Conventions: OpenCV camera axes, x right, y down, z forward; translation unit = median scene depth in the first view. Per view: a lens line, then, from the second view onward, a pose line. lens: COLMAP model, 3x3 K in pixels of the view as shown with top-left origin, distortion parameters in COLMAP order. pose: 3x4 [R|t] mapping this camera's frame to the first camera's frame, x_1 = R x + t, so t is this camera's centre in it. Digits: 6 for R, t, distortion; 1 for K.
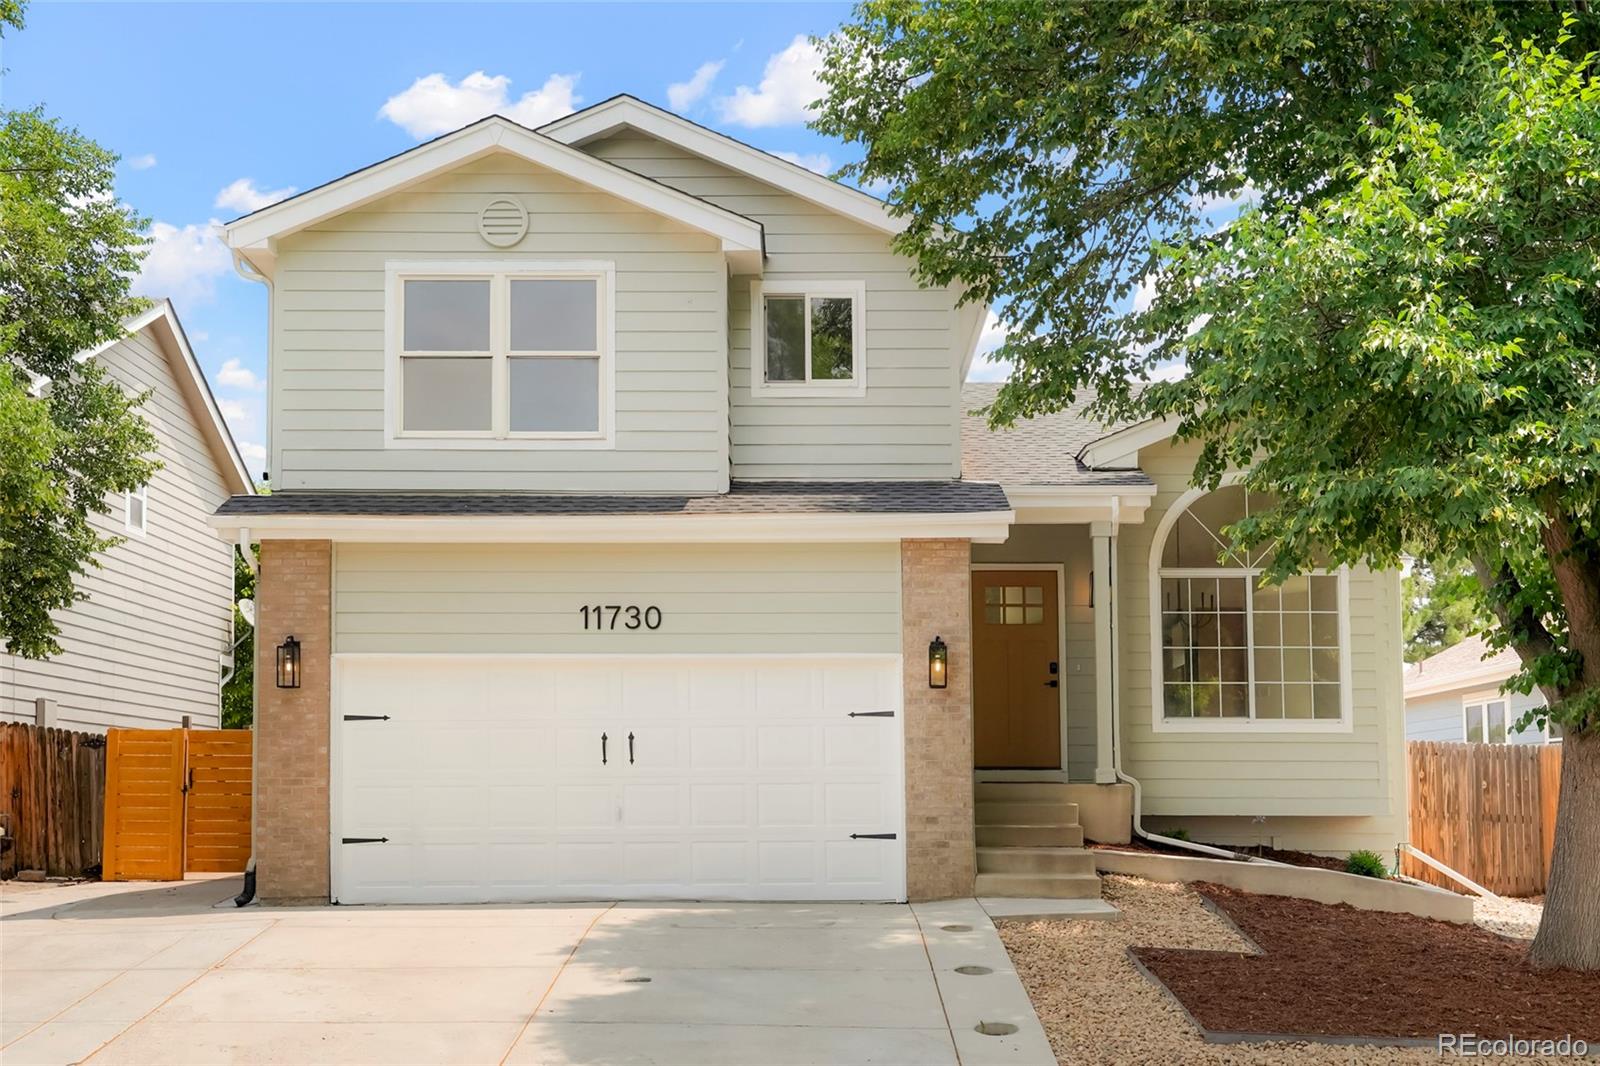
lens RADIAL K [[1785.2, 0, 801.3], [0, 1785.2, 616.4], [0, 0, 1]] dist [0.008810, -0.015768]
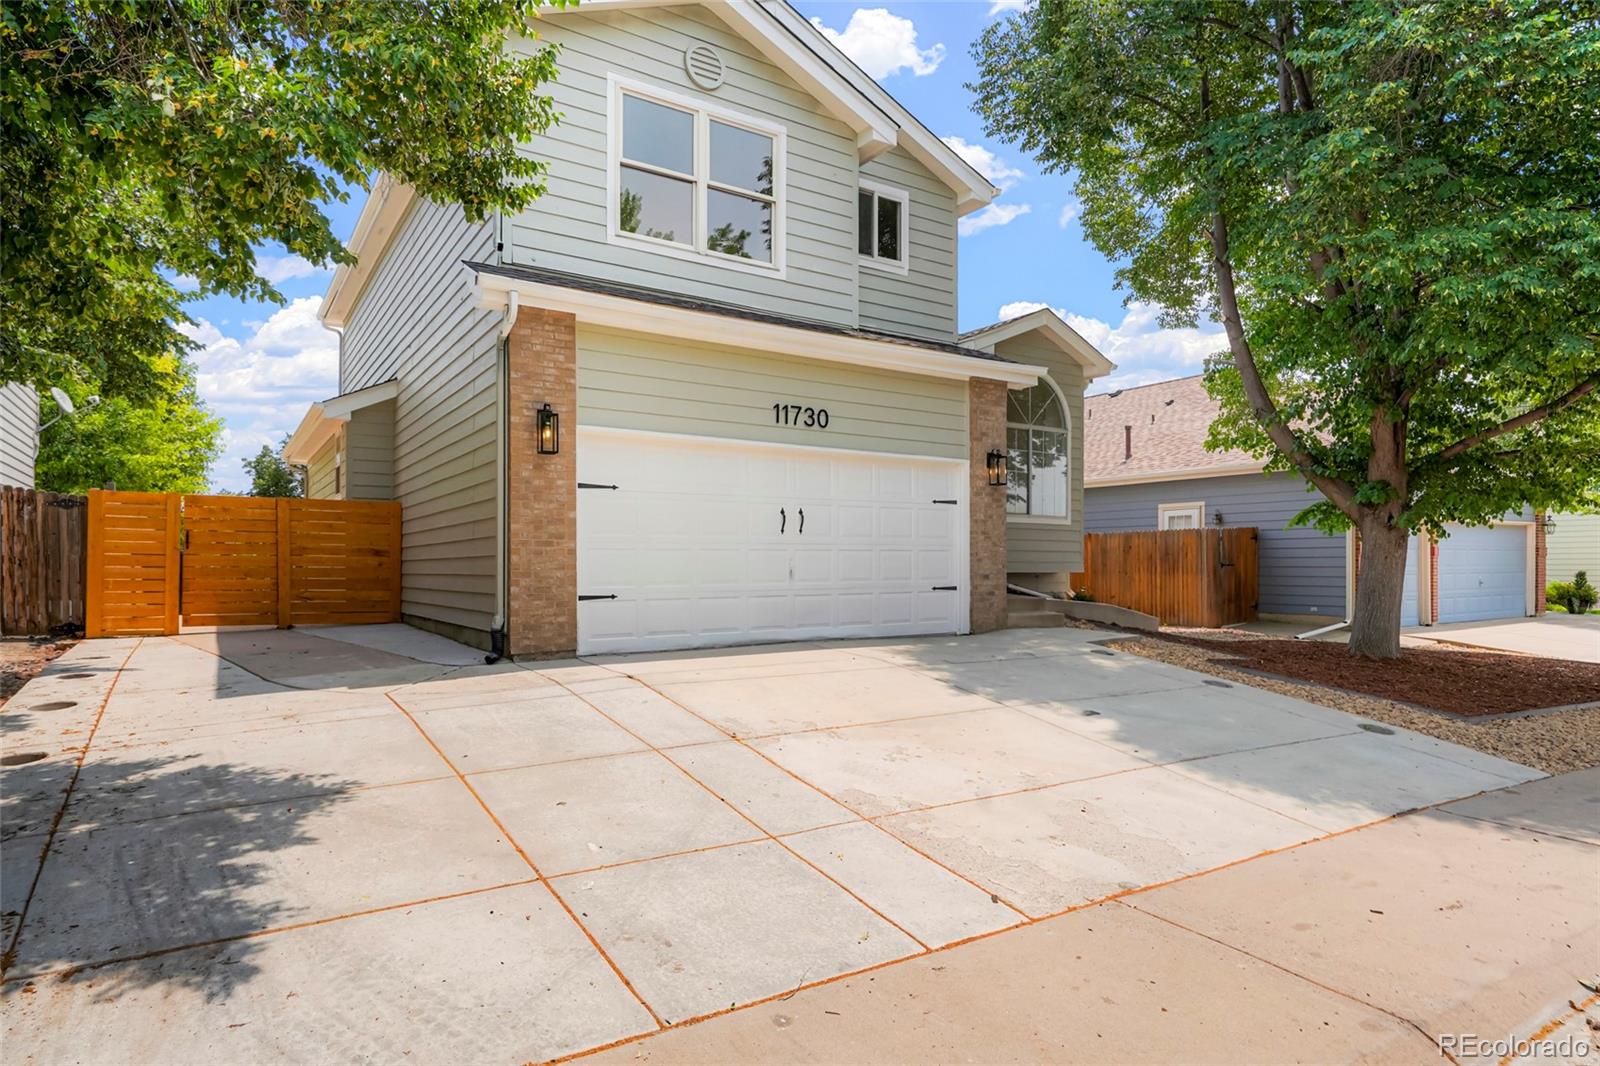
lens RADIAL K [[904.4, 0, 800.0], [0, 904.4, 533.0], [0, 0, 1]] dist [0.000487, 0.000498]
pose [[0.834393, 0.021744, 0.550742, -0.448467], [-0.060059, 0.996858, 0.051634, 0.049472], [-0.547889, -0.076160, 0.833077, 0.469653]]
